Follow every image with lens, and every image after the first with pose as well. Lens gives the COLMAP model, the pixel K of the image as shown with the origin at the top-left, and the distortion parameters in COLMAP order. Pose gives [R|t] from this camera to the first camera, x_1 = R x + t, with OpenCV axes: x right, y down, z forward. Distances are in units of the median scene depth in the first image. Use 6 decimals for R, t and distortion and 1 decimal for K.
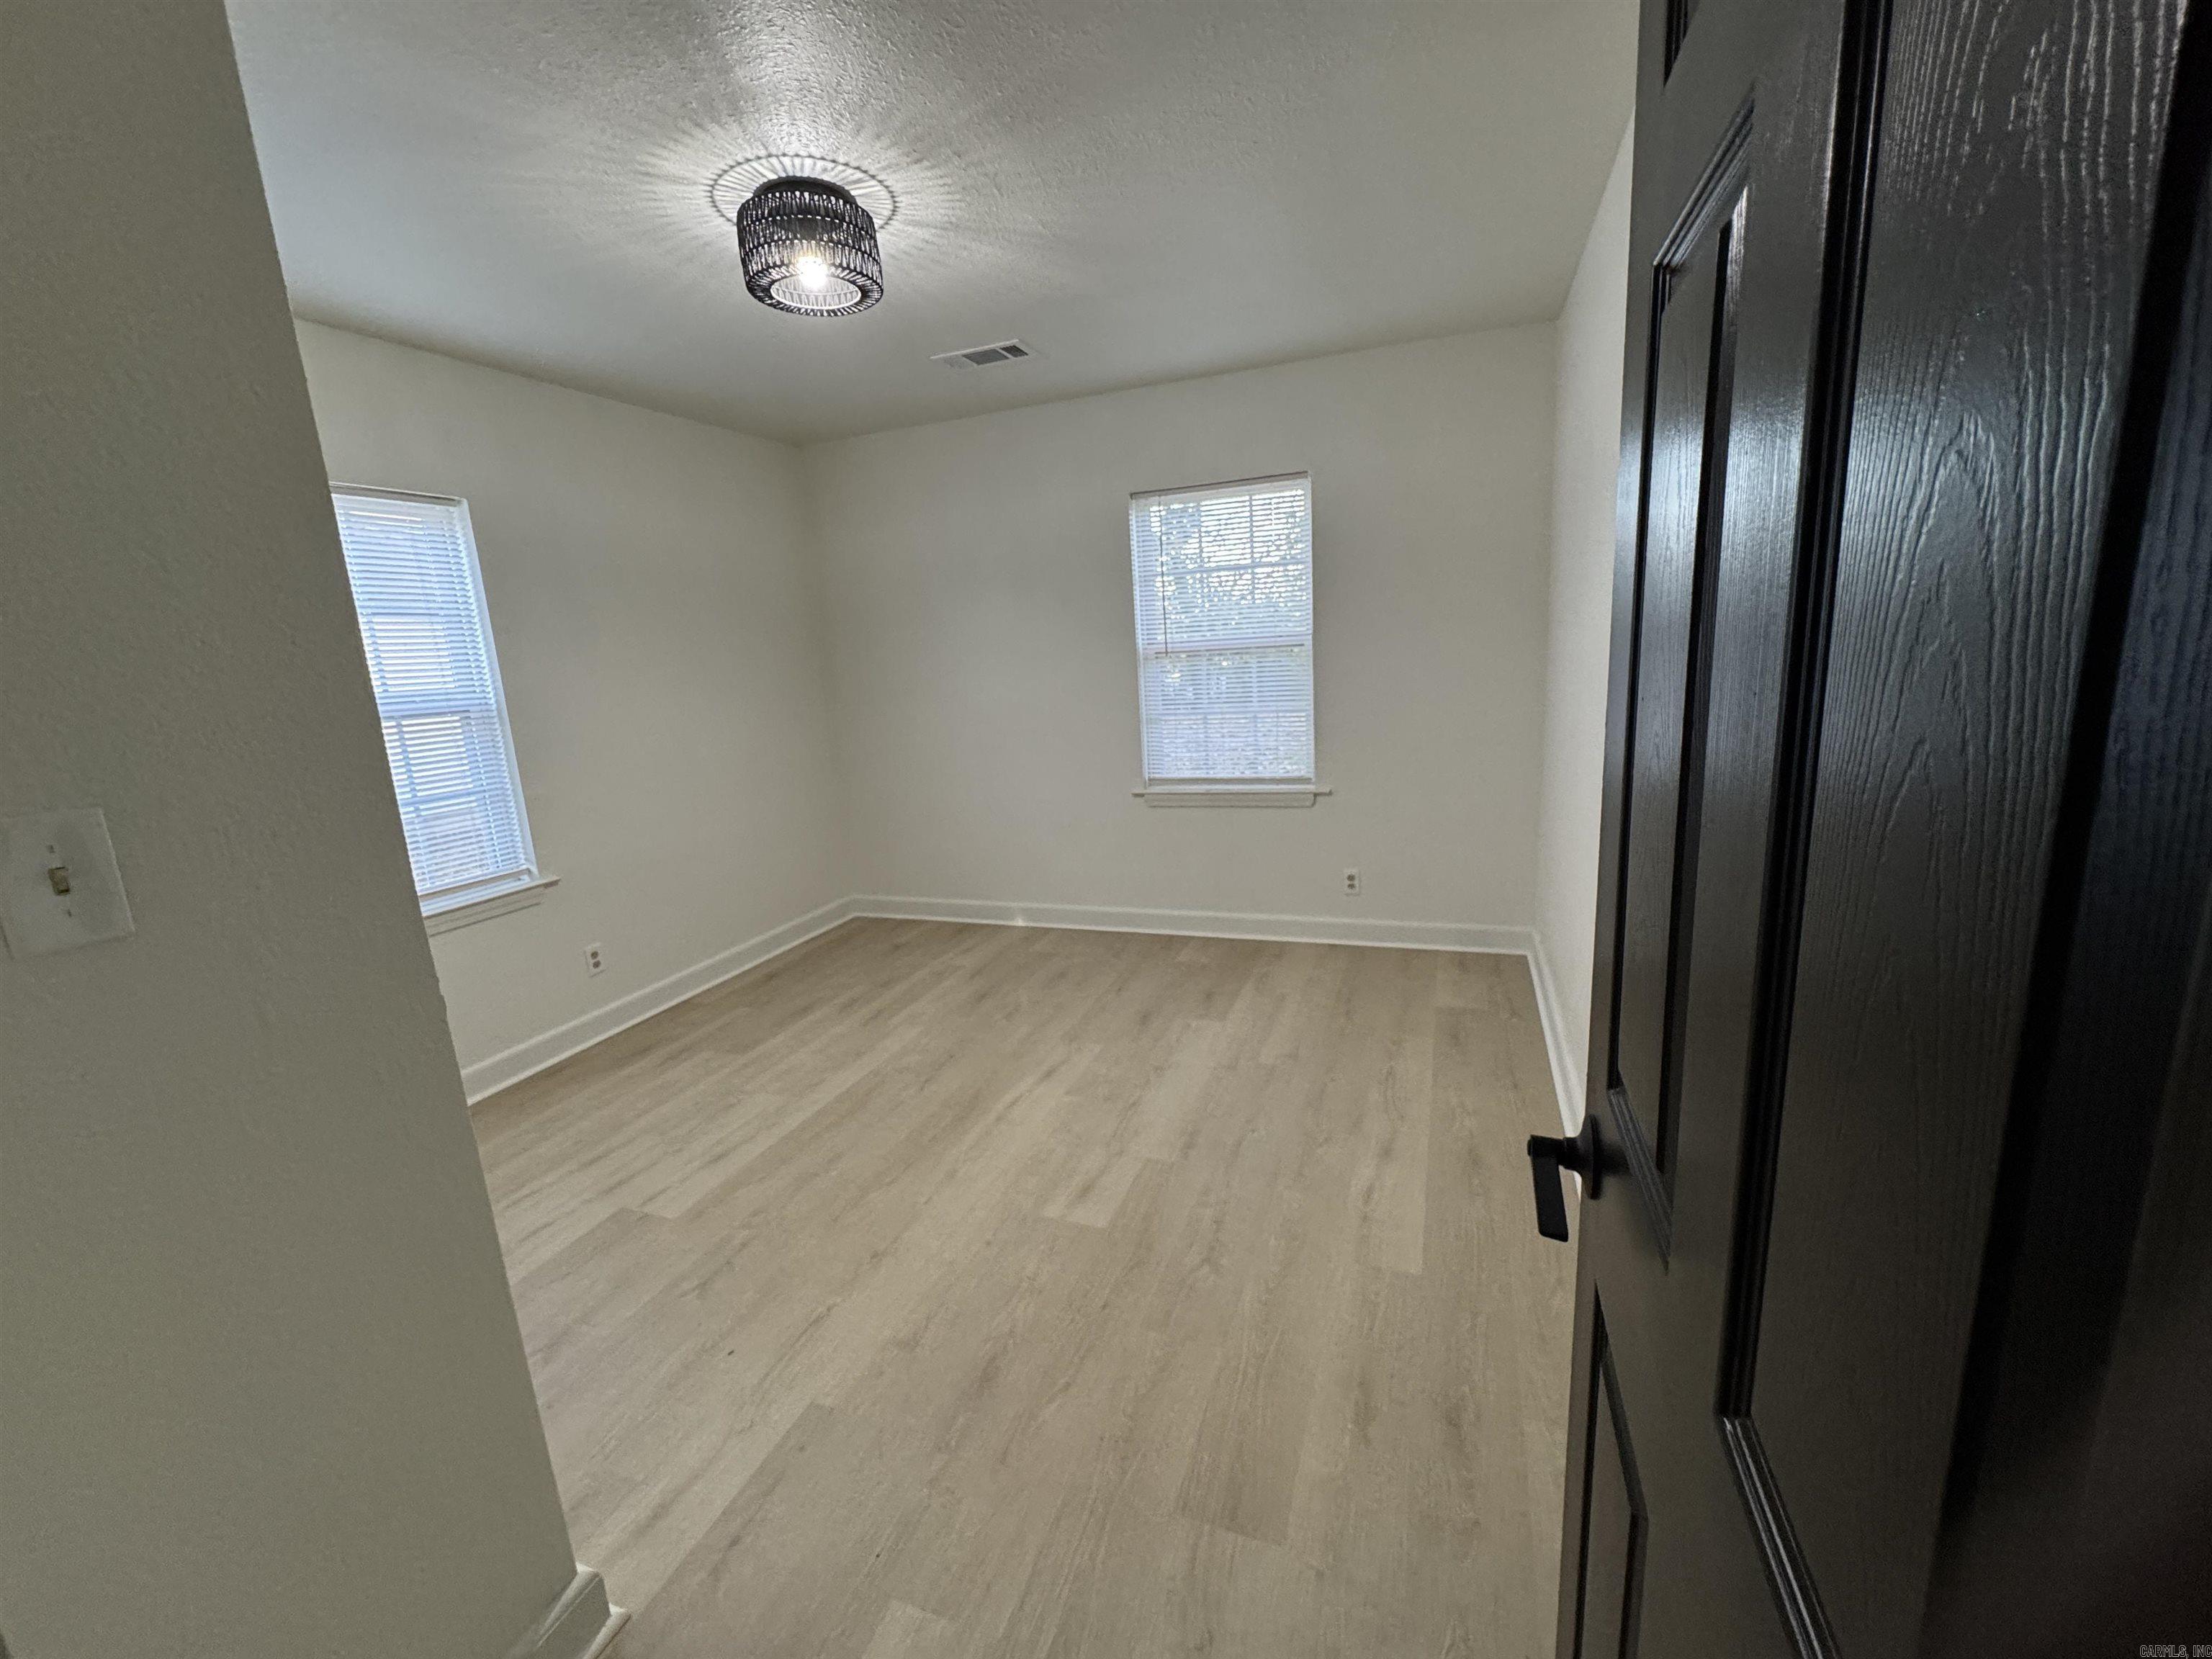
lens RADIAL K [[887.0, 0, 1108.9], [0, 887.0, 832.4], [0, 0, 1]] dist [-0.003492, 0.000514]
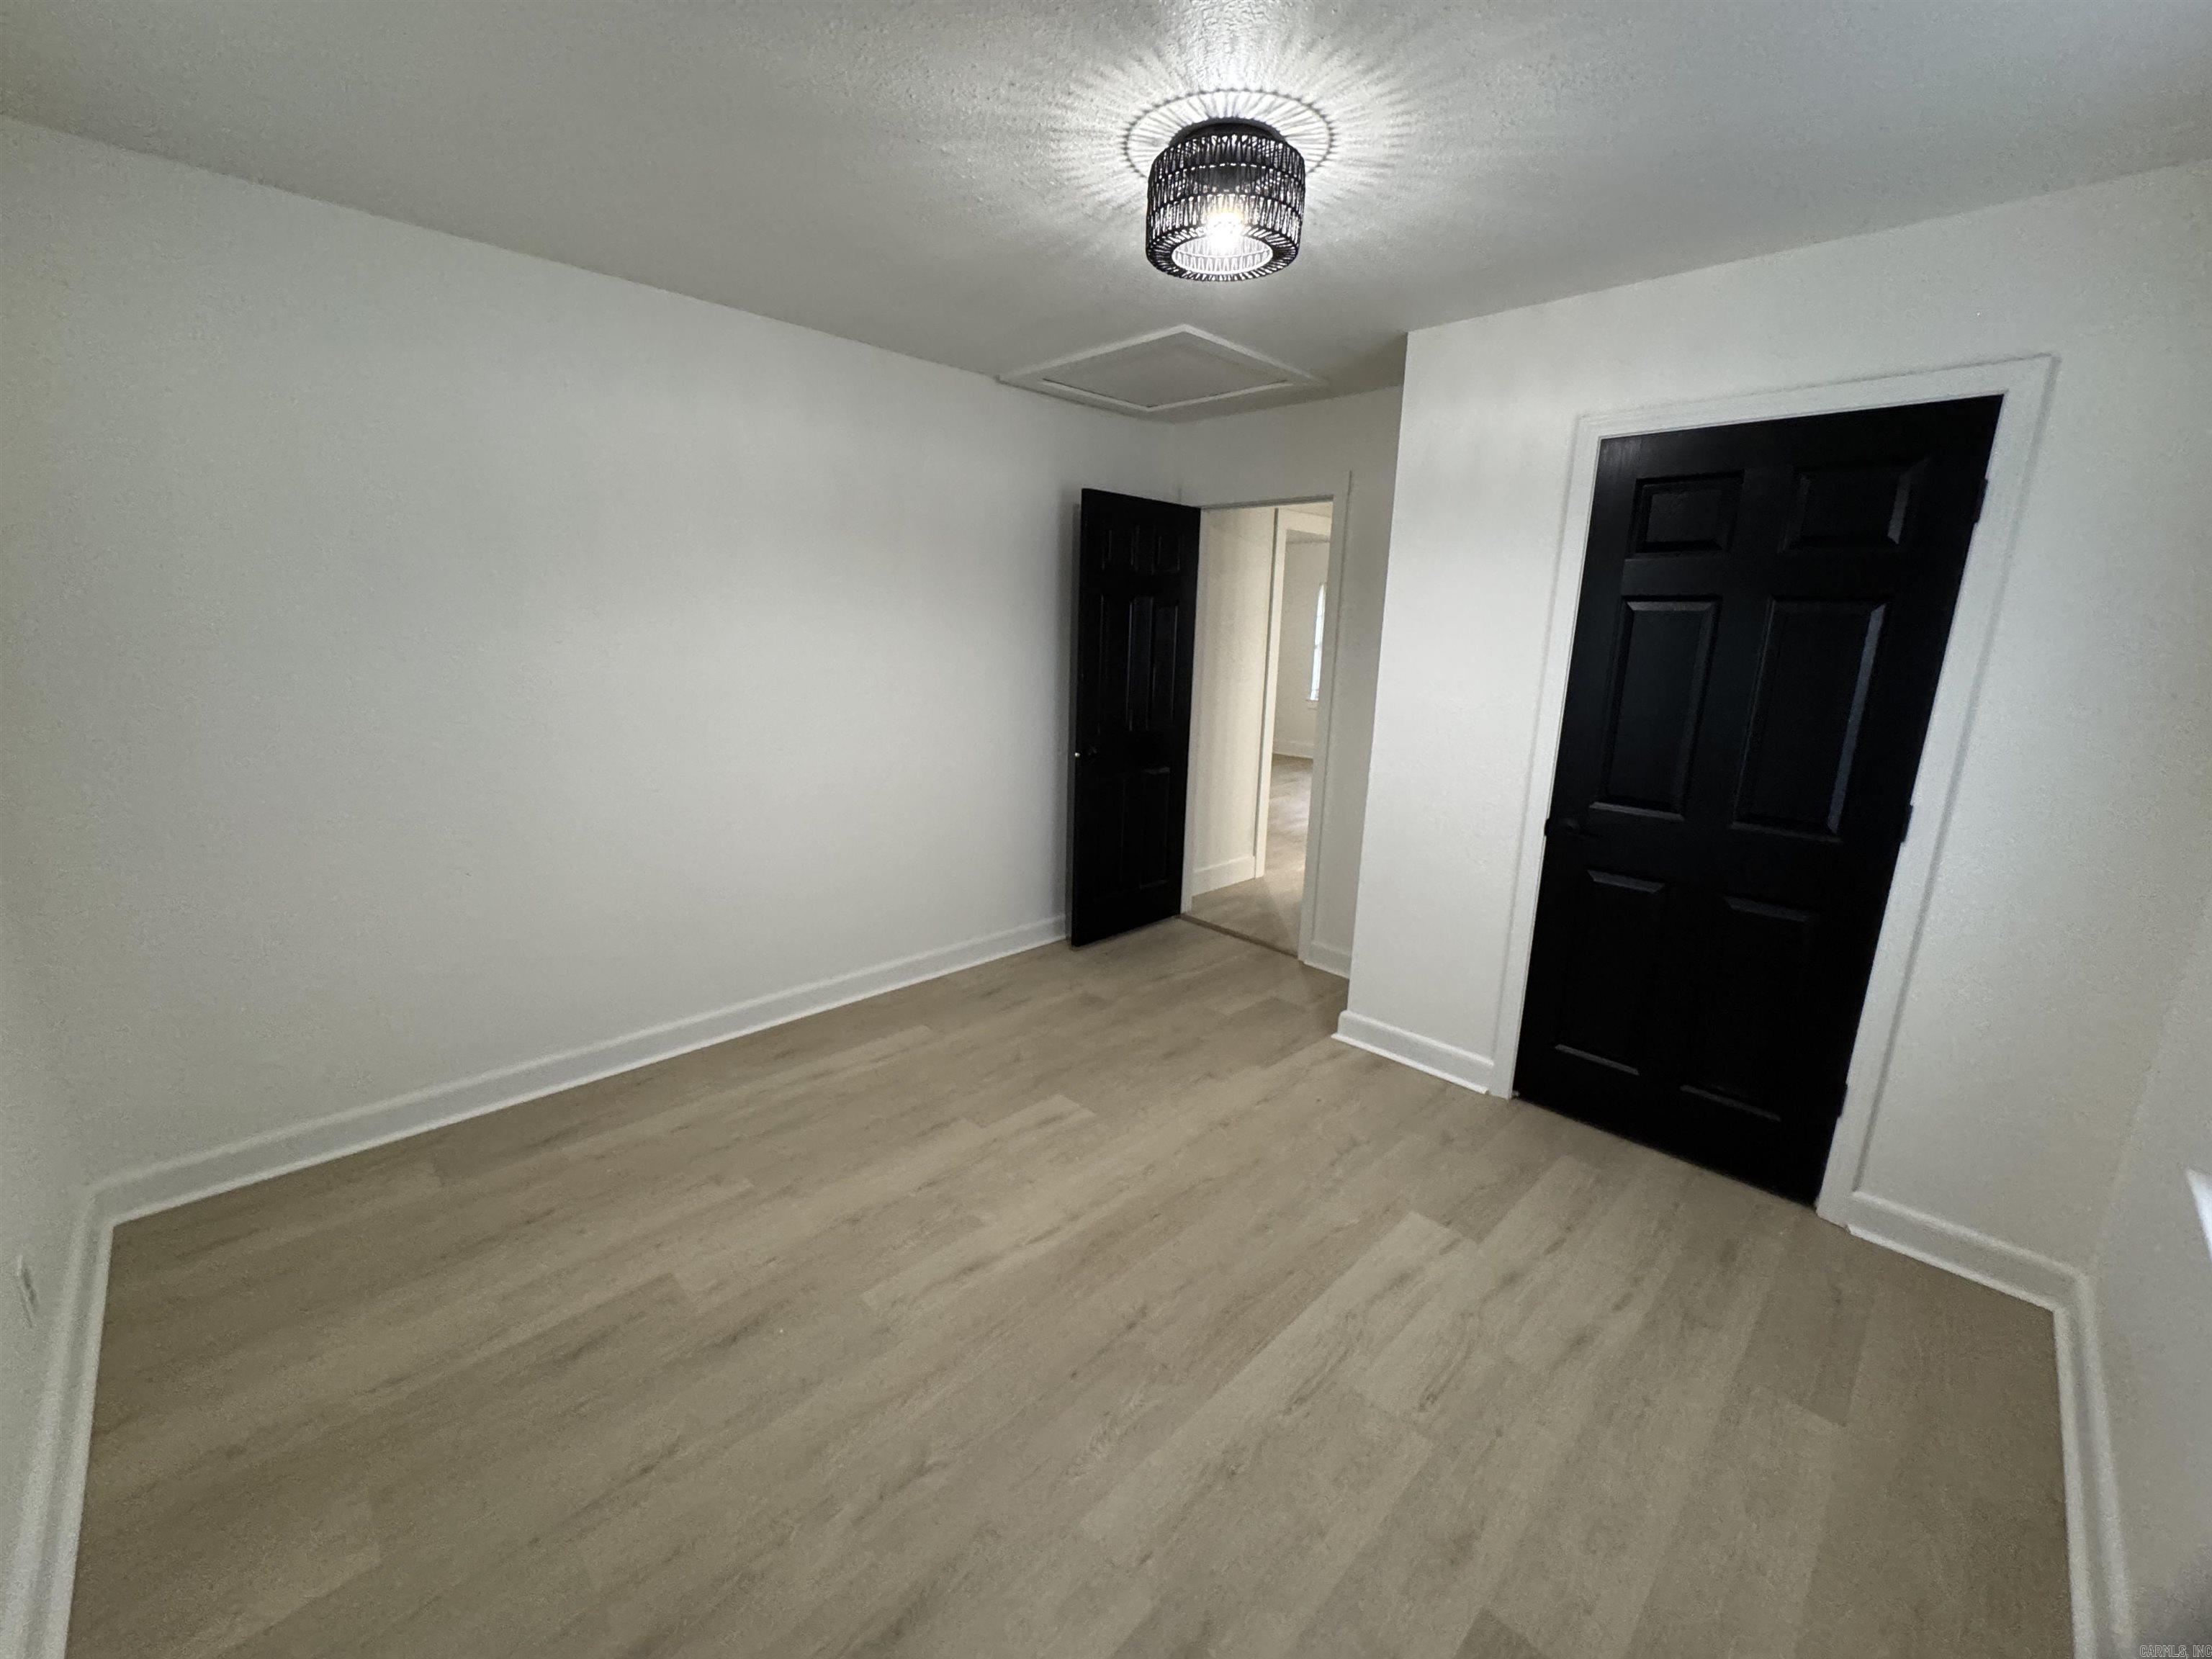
lens RADIAL K [[887.0, 0, 1108.9], [0, 887.0, 832.4], [0, 0, 1]] dist [-0.003492, 0.000514]
pose [[-0.911175, -0.058353, 0.407866, -0.481018], [0.113703, 0.915867, 0.385046, -0.343274], [-0.396019, 0.397220, -0.827880, 1.547689]]
